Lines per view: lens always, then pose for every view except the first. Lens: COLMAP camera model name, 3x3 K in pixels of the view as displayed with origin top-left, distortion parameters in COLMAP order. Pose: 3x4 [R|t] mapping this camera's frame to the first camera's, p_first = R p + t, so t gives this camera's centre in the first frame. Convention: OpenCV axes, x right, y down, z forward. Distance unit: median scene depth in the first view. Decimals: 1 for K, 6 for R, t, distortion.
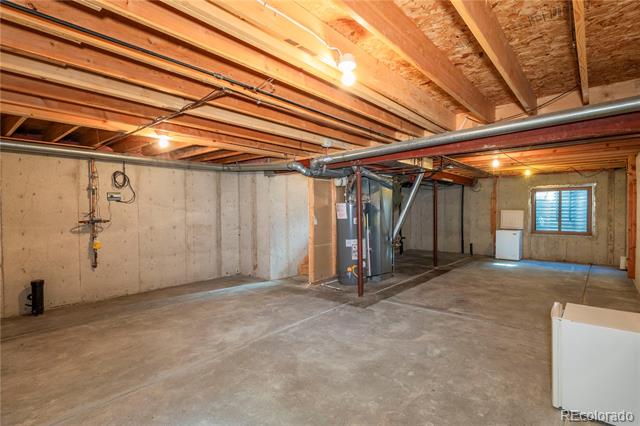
lens RADIAL K [[294.4, 0, 322.4], [0, 294.4, 213.5], [0, 0, 1]] dist [0.002251, -0.000484]
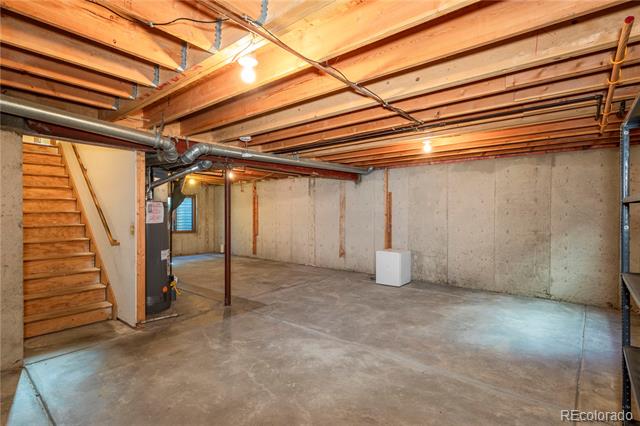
lens RADIAL K [[317.6, 0, 322.0], [0, 317.6, 213.0], [0, 0, 1]] dist [0.000214, 0.000091]
pose [[0.013373, 0.005034, 0.999898, -1.157241], [0.012834, 0.999904, -0.005205, 0.002301], [-0.999828, 0.012902, 0.013307, 0.924171]]
